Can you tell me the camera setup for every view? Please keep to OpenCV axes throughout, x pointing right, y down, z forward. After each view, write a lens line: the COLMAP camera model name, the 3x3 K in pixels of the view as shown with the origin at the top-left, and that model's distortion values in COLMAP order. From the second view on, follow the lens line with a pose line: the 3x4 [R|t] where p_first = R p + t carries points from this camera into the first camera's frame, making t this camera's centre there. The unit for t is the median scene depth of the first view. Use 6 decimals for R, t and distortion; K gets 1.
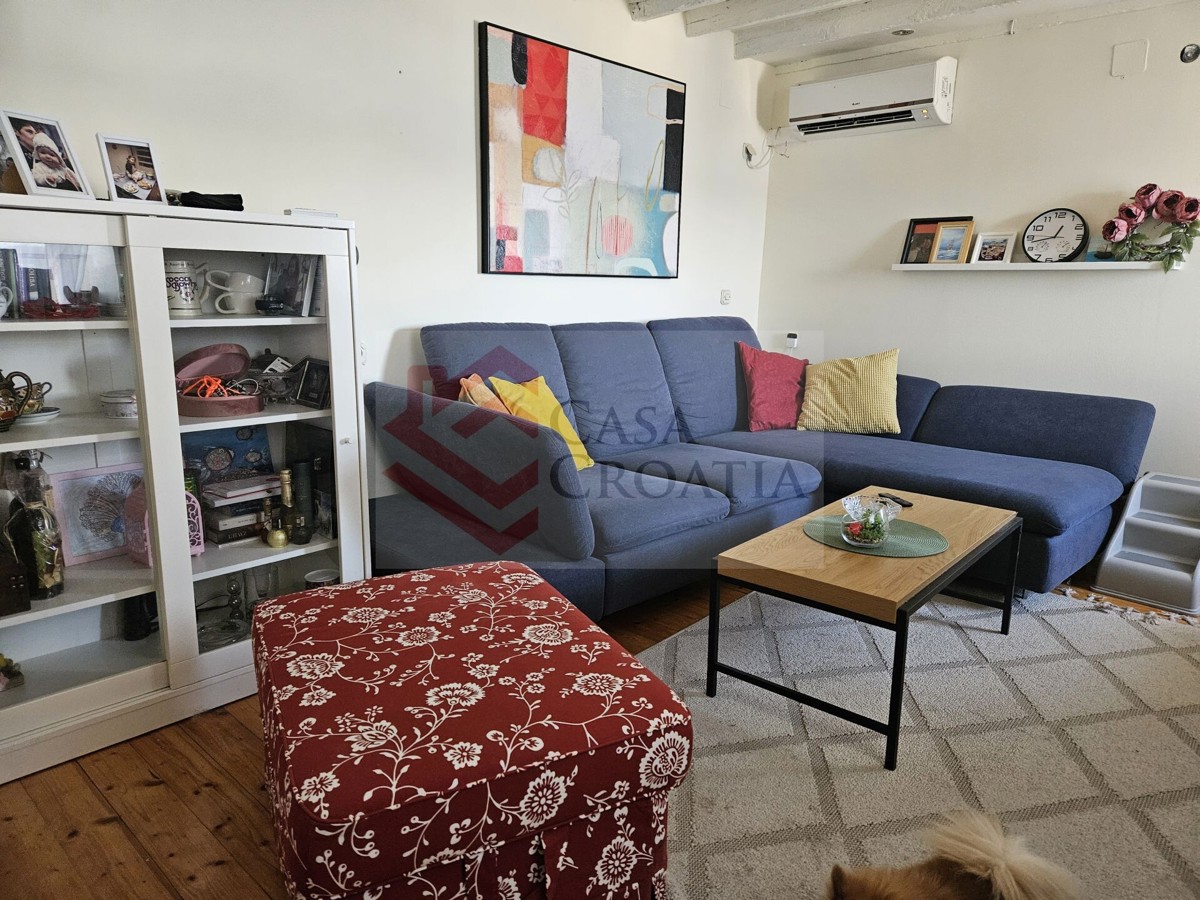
lens RADIAL K [[801.7, 0, 605.5], [0, 801.7, 454.0], [0, 0, 1]] dist [0.083315, -0.073110]
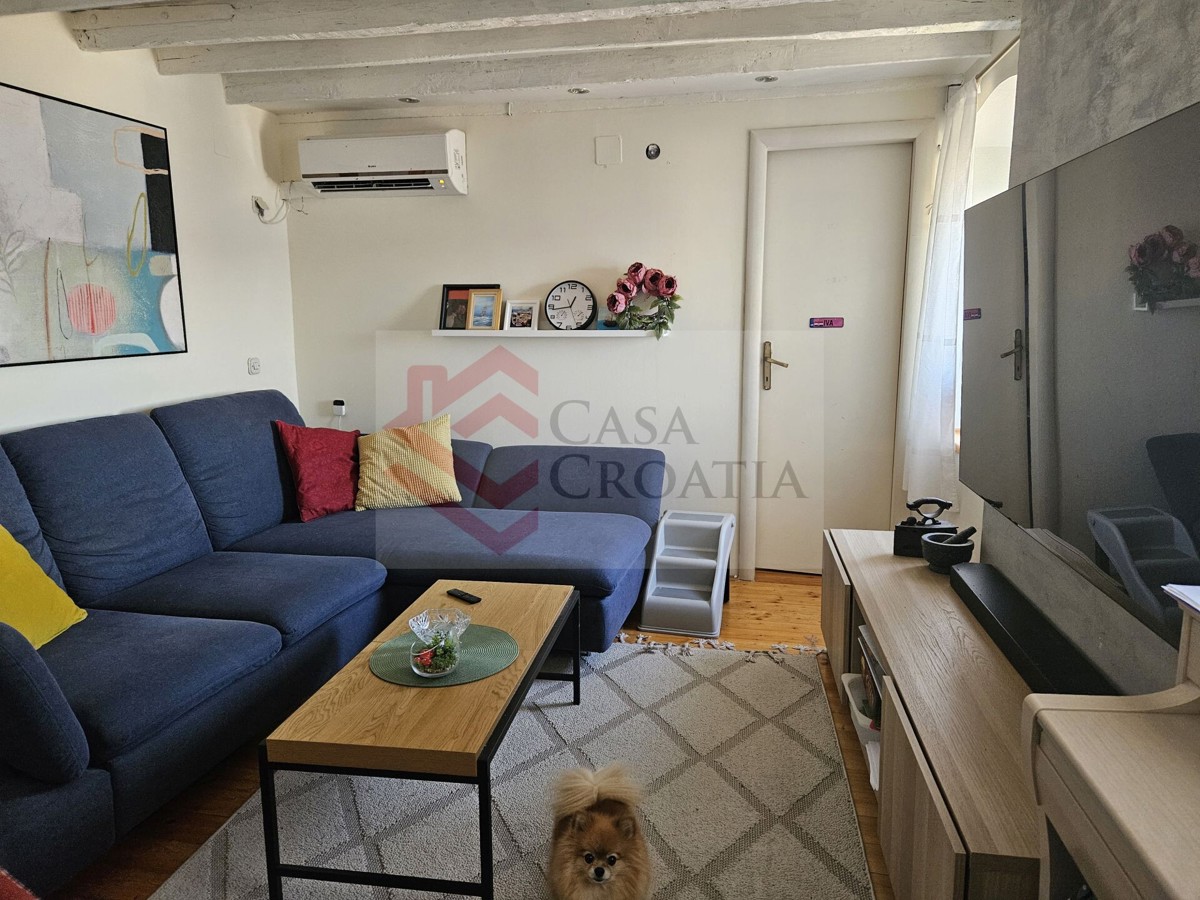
lens RADIAL K [[801.7, 0, 607.9], [0, 801.7, 445.7], [0, 0, 1]] dist [0.083315, -0.073110]
pose [[0.859018, -0.107308, 0.500573, 0.033543], [0.122371, 0.992481, 0.002762, -0.078296], [-0.497106, 0.058883, 0.865690, 0.054865]]
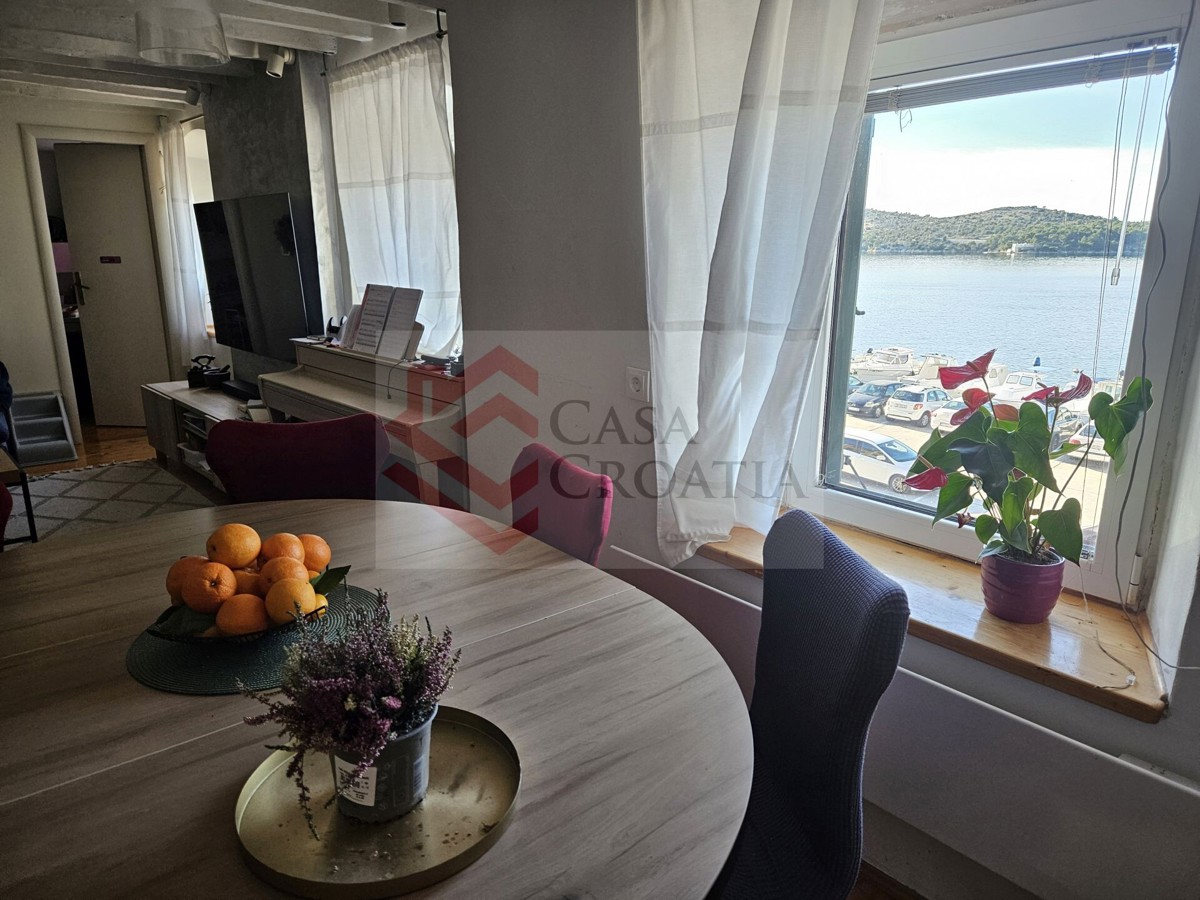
lens RADIAL K [[801.7, 0, 597.8], [0, 801.7, 453.5], [0, 0, 1]] dist [0.083315, -0.073110]
pose [[0.147332, -0.264539, 0.953054, -0.628624], [0.194119, 0.952564, 0.234394, -0.029465], [-0.969851, 0.150473, 0.191696, -0.350459]]
